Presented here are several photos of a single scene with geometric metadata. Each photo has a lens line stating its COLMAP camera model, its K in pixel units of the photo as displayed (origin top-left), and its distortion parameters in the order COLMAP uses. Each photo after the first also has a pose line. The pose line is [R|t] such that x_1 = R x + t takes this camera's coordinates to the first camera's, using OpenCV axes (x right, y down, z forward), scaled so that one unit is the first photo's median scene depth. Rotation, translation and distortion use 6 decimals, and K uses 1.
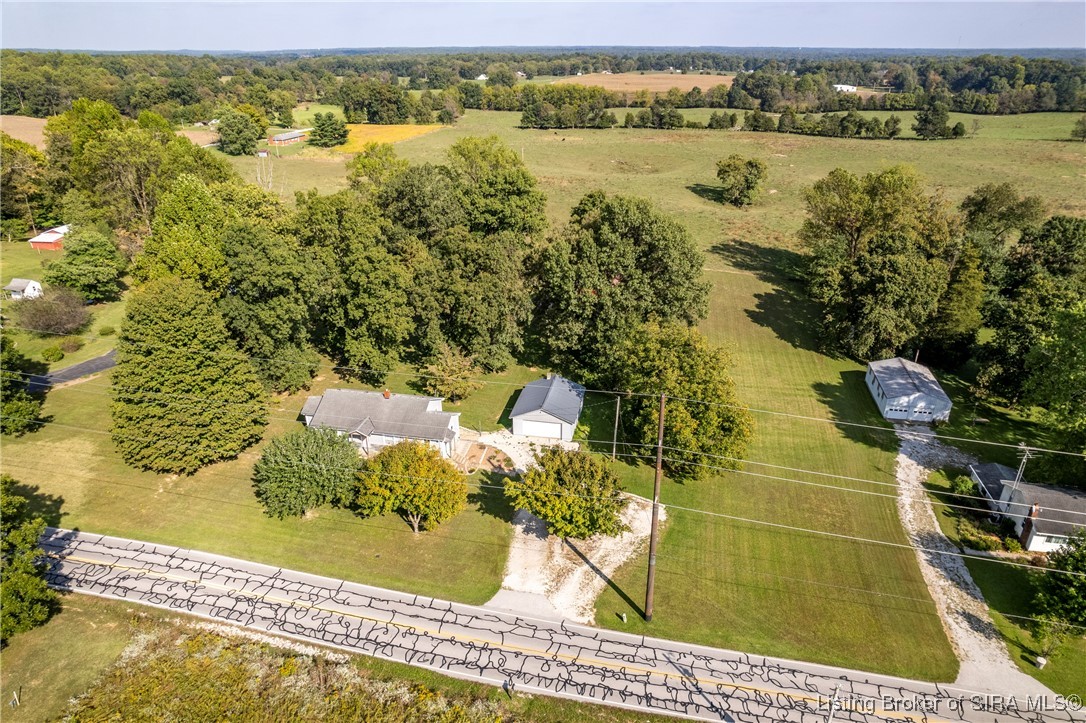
lens RADIAL K [[697.7, 0, 551.3], [0, 697.7, 358.7], [0, 0, 1]] dist [-0.086626, 0.078544]
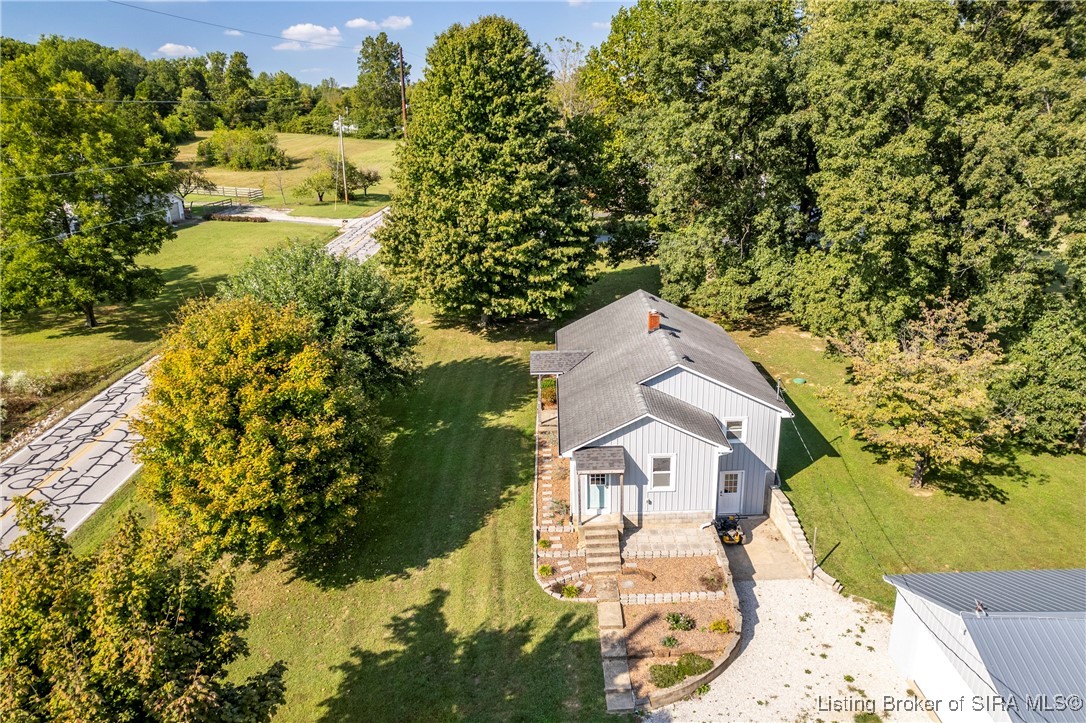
lens RADIAL K [[733.1, 0, 546.6], [0, 733.1, 360.4], [0, 0, 1]] dist [-0.072717, 0.070856]
pose [[0.181249, 0.302975, -0.935604, 0.112116], [-0.378140, 0.899692, 0.218091, 0.002194], [0.907832, 0.314261, 0.277635, 0.627663]]
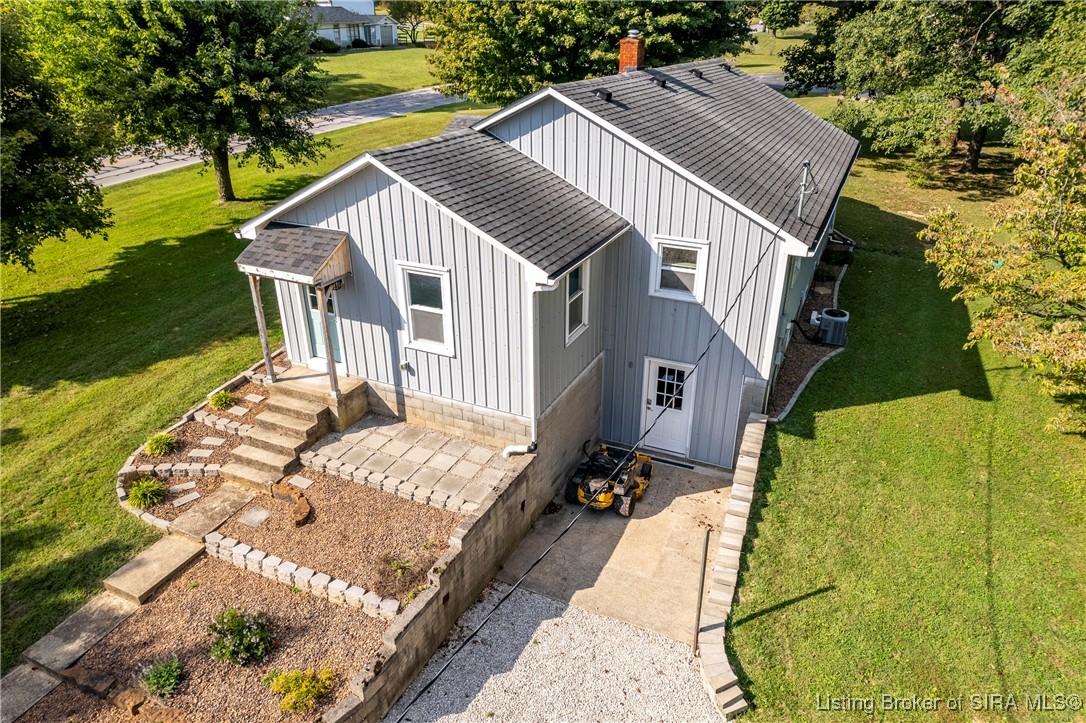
lens RADIAL K [[697.7, 0, 551.3], [0, 697.7, 358.7], [0, 0, 1]] dist [-0.086626, 0.078544]
pose [[-0.251946, 0.415379, -0.874061, -0.013074], [-0.397292, 0.779180, 0.484807, 0.023045], [0.882430, 0.469403, -0.031284, 0.771170]]
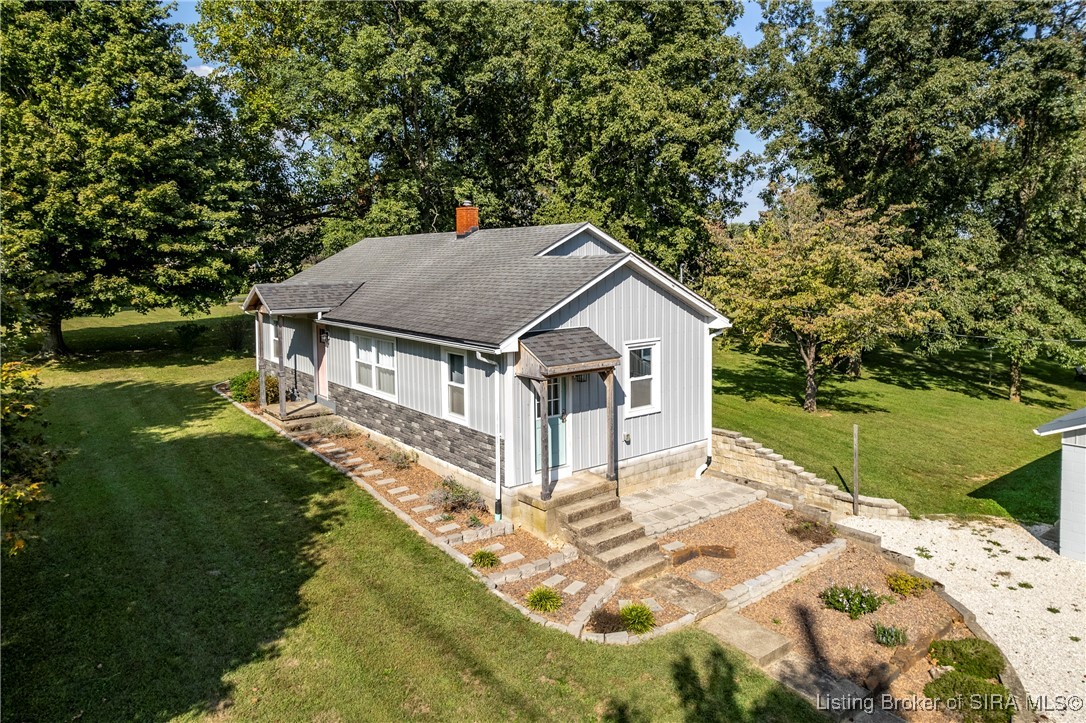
lens RADIAL K [[737.2, 0, 555.5], [0, 737.2, 295.1], [0, 0, 1]] dist [-0.084570, 0.074332]
pose [[0.750760, 0.021165, -0.660236, -0.026040], [-0.258556, 0.929159, -0.264221, 0.104265], [0.607872, 0.369074, 0.703048, 0.631512]]
